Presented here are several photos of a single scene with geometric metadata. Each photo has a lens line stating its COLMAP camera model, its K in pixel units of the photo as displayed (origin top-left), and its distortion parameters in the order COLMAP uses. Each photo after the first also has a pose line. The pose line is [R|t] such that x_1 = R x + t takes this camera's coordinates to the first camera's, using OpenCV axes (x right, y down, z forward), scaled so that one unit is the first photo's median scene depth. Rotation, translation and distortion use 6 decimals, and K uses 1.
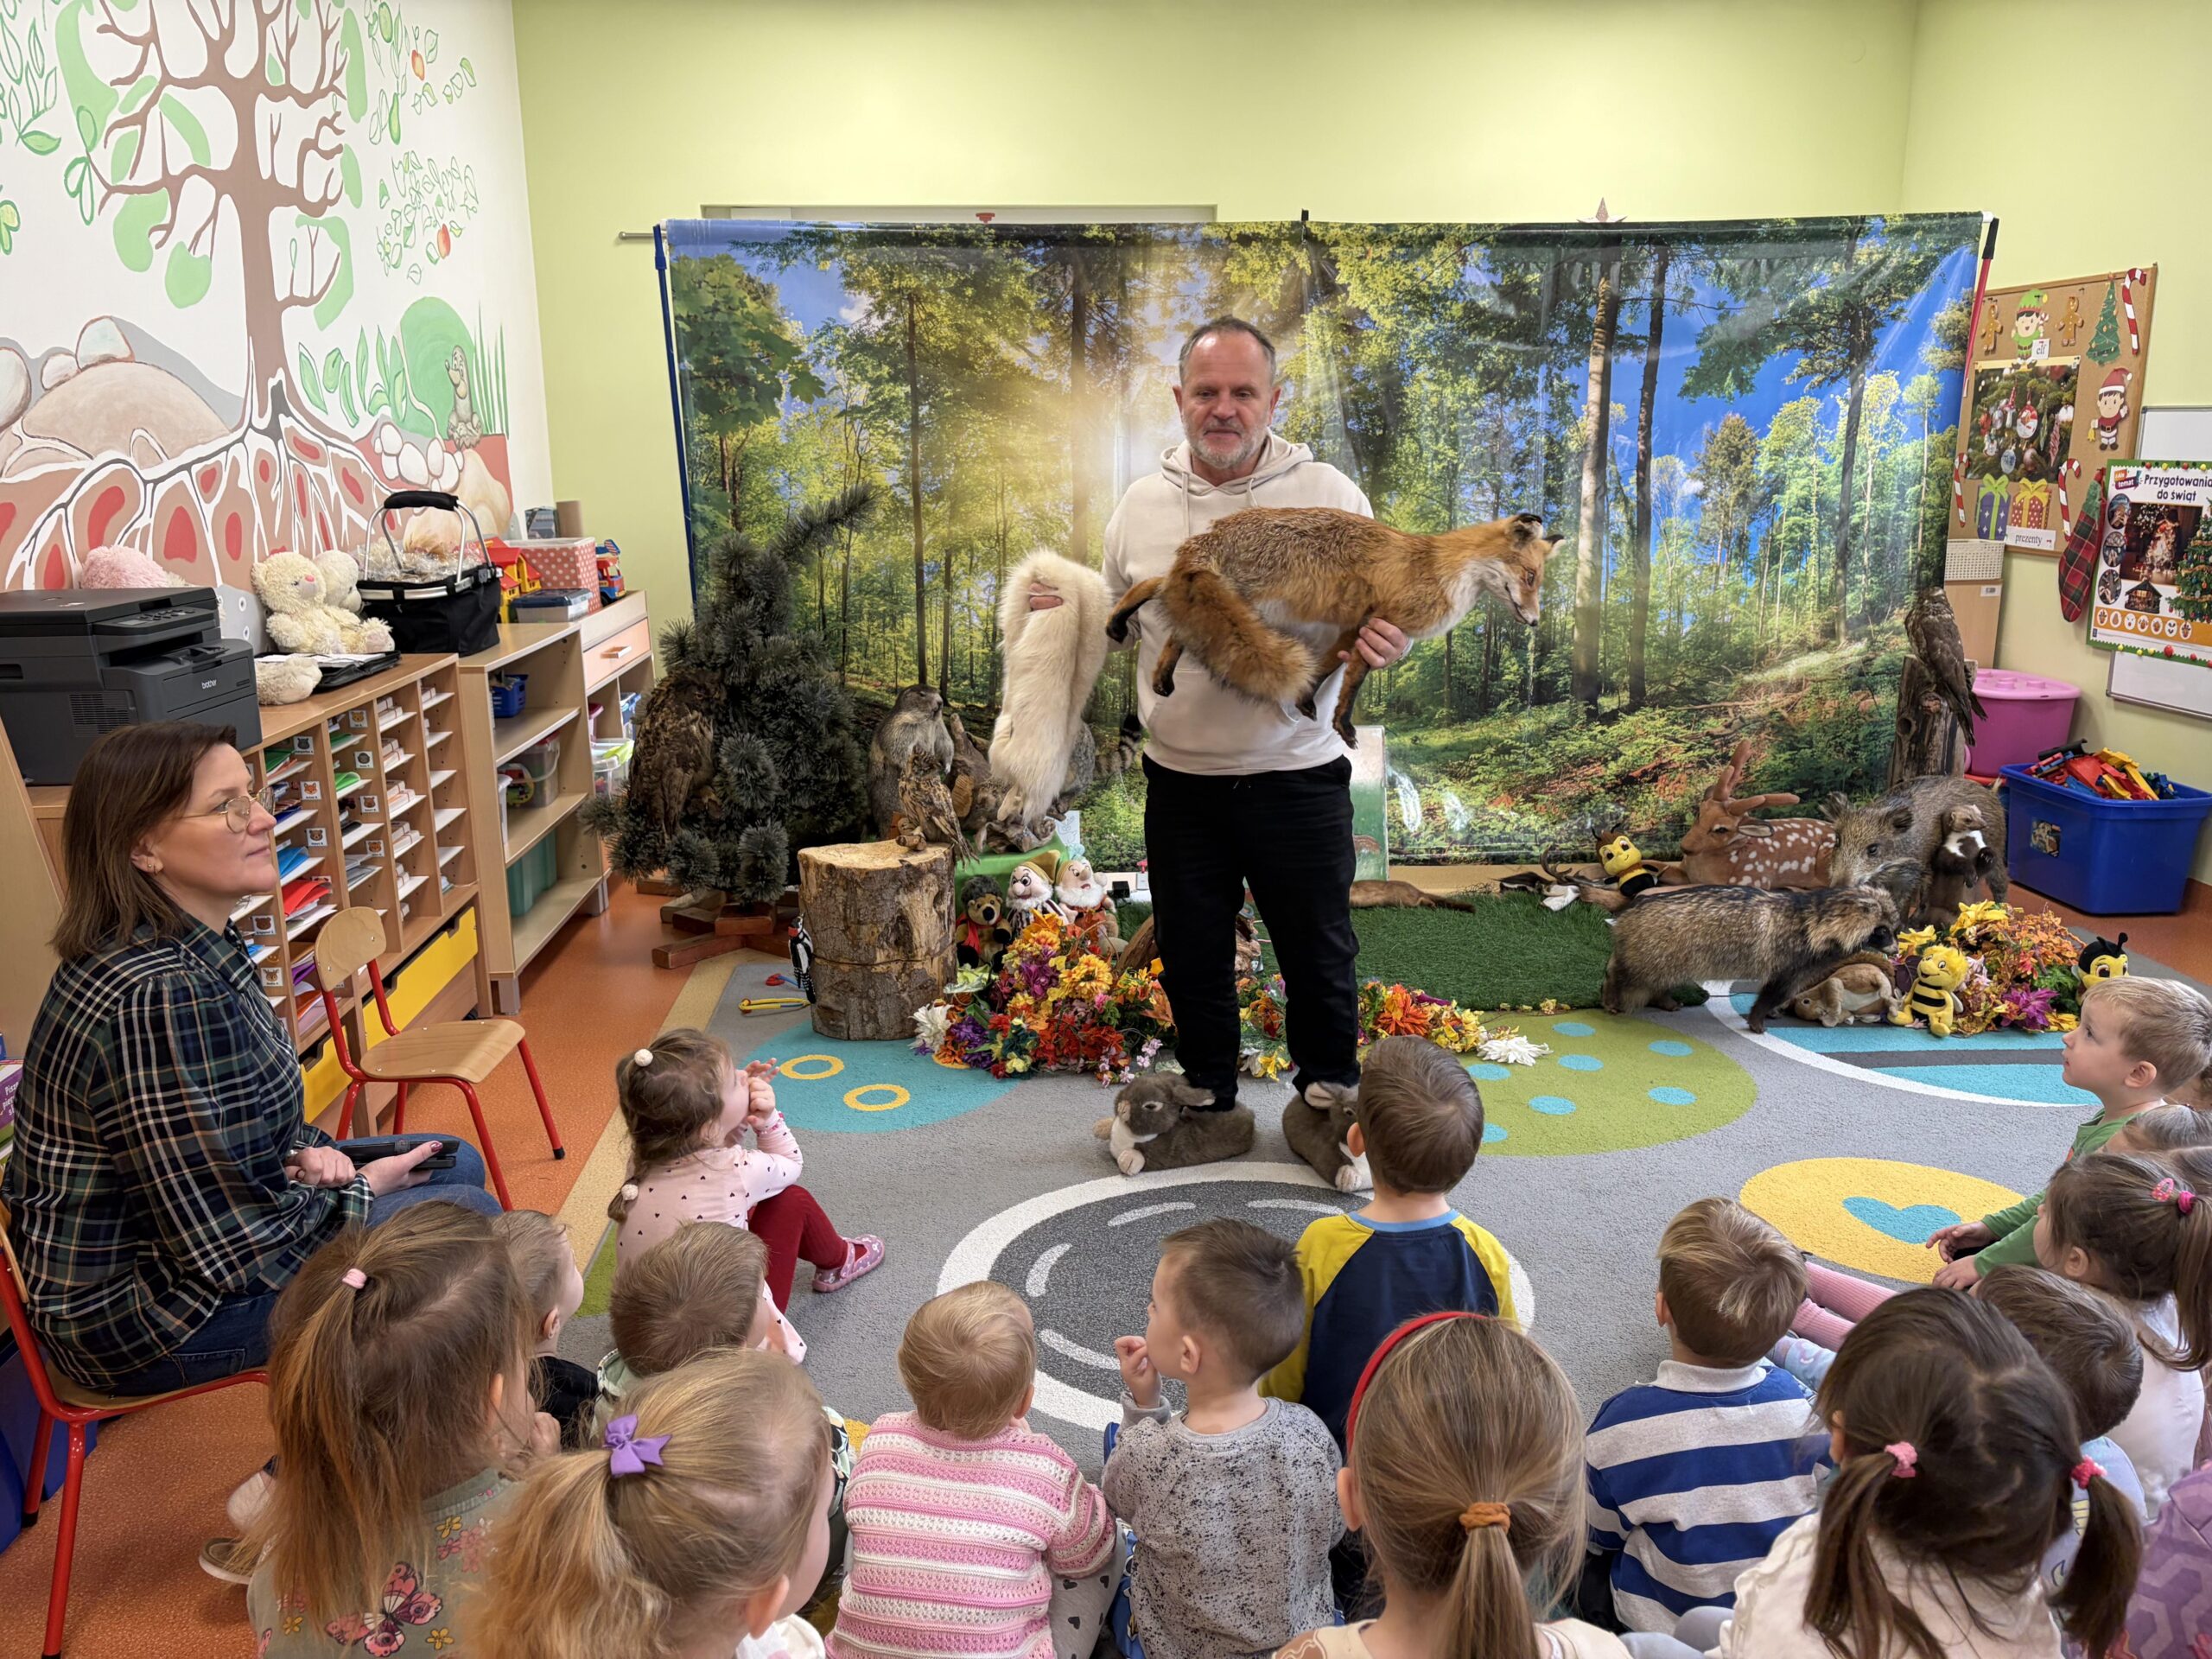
lens RADIAL K [[1675.3, 0, 1106.9], [0, 1675.3, 821.7], [0, 0, 1]] dist [0.006055, -0.002817]
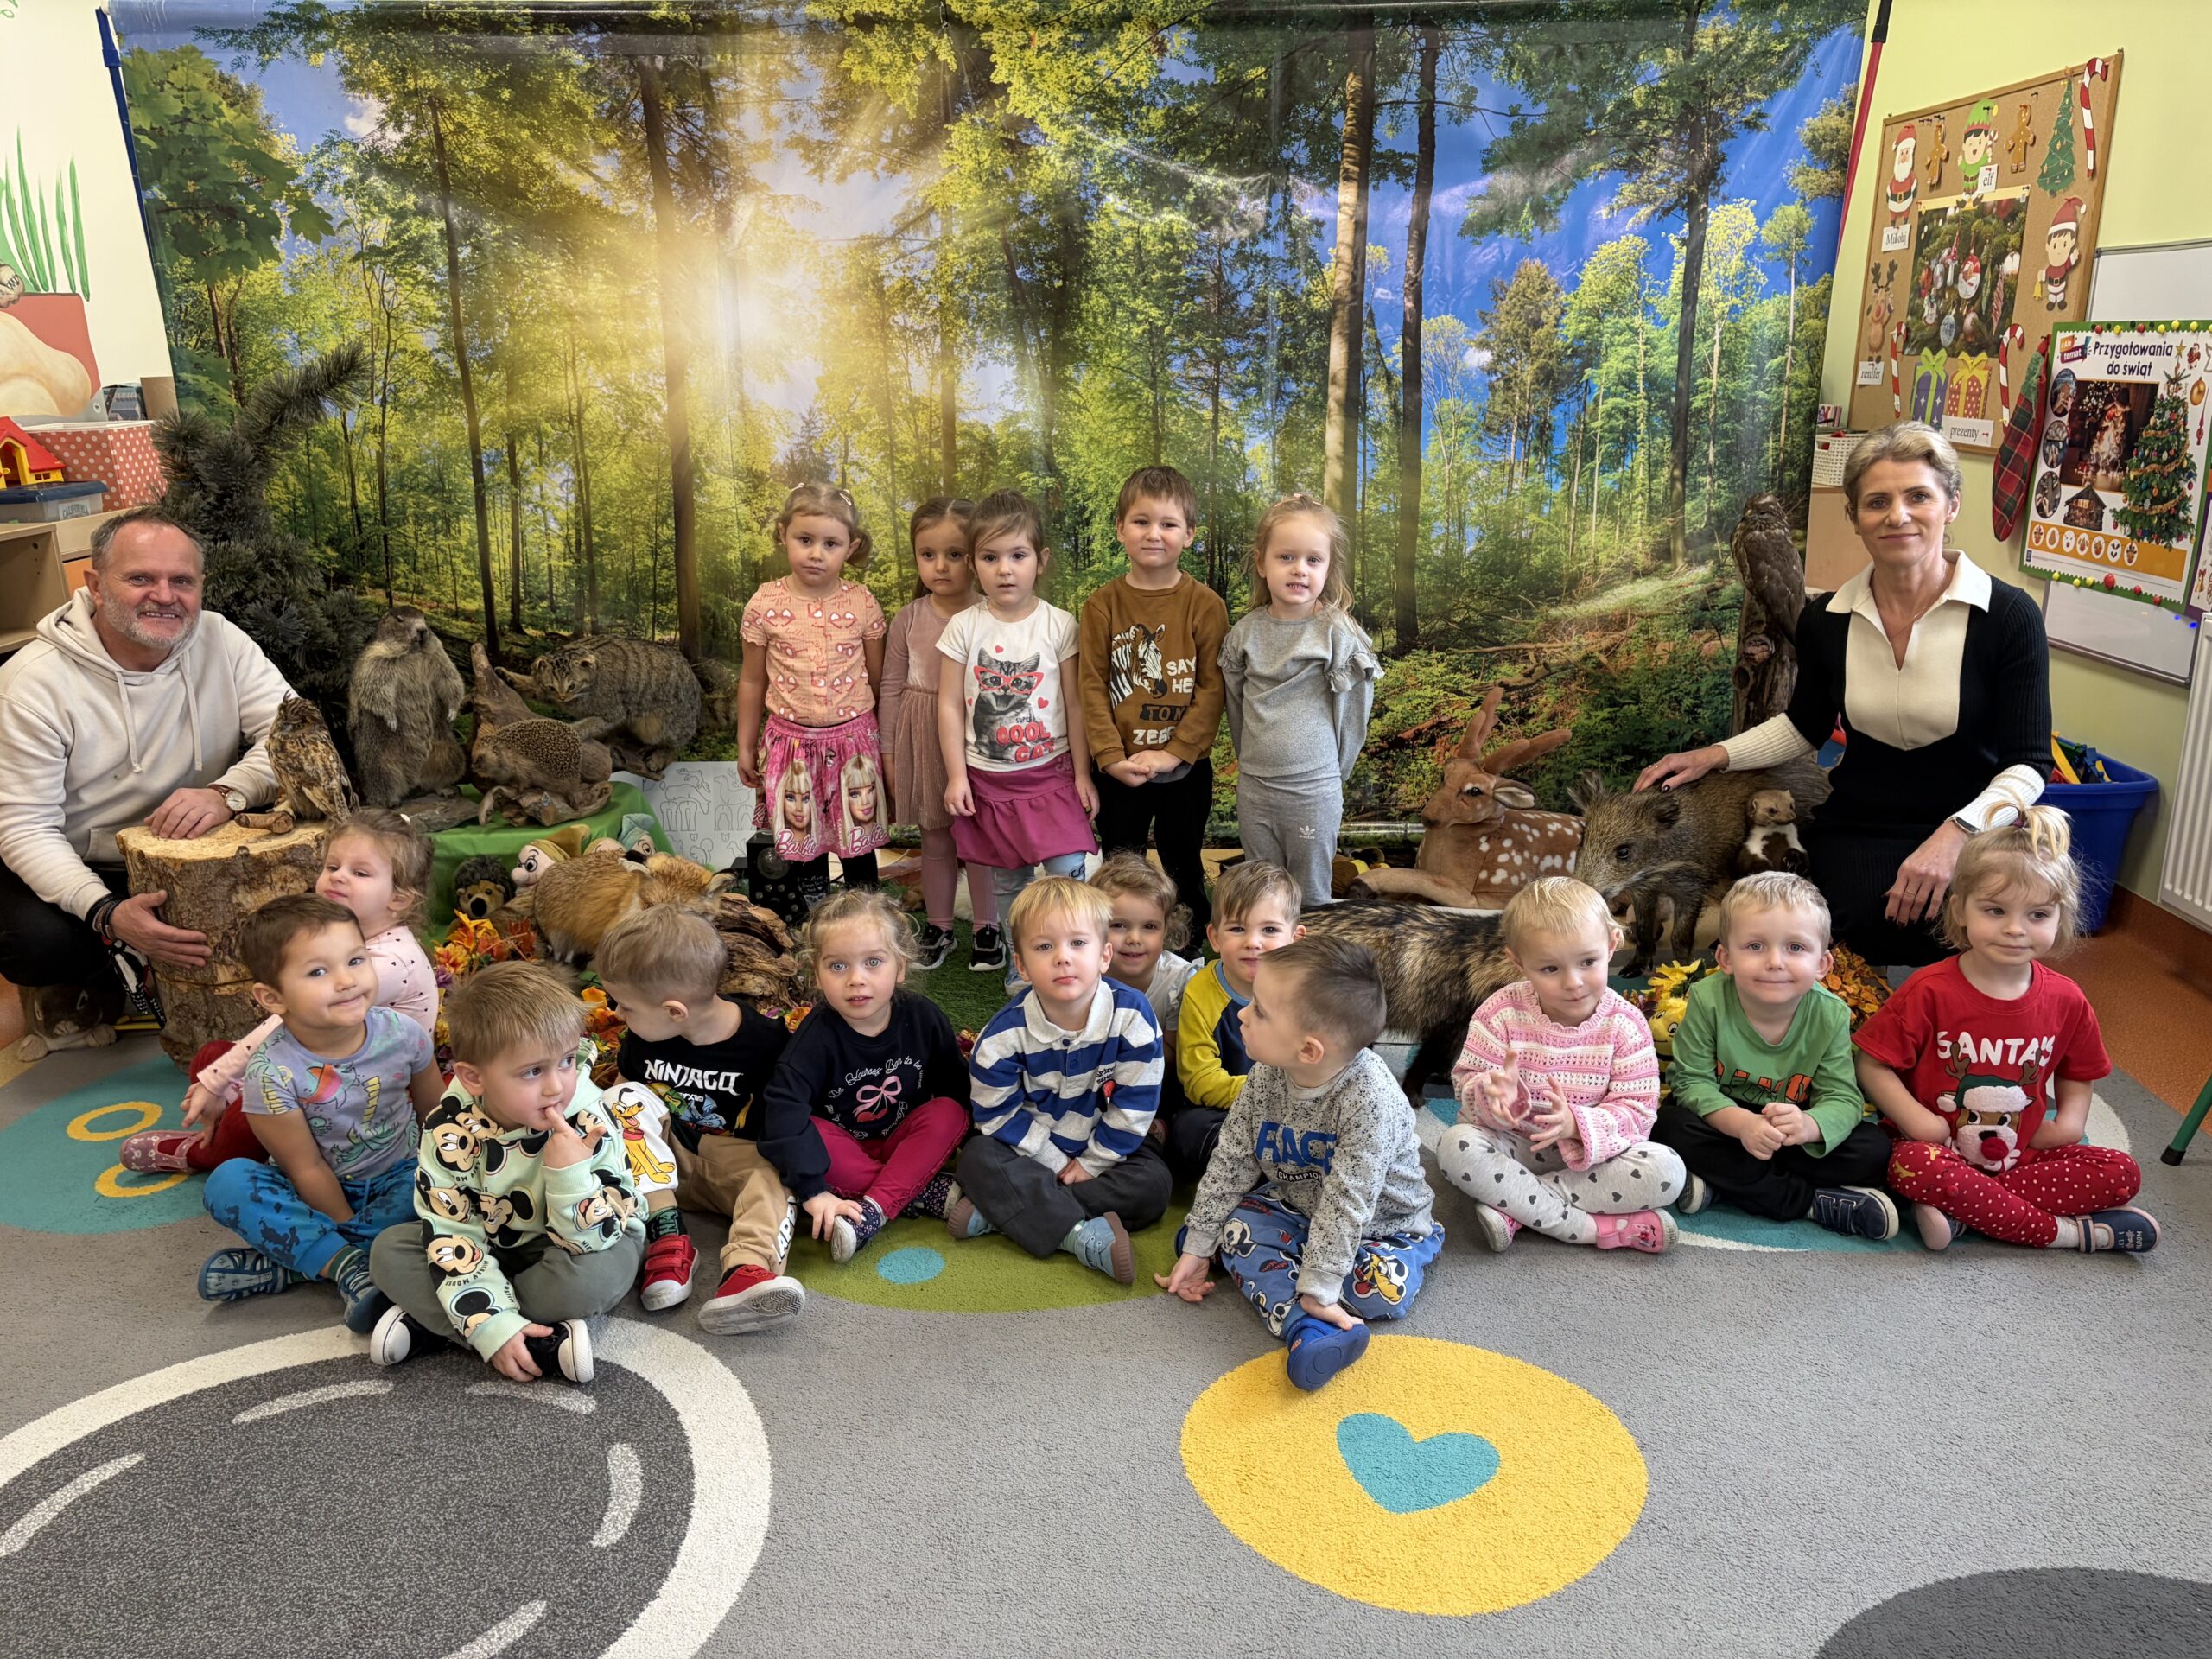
lens RADIAL K [[1665.2, 0, 1109.9], [0, 1665.2, 837.8], [0, 0, 1]] dist [0.032555, -0.039430]
pose [[0.997406, 0.021916, -0.068561, 0.246418], [-0.017714, 0.997962, 0.061306, -0.026180], [0.069765, -0.059933, 0.995761, 0.224007]]
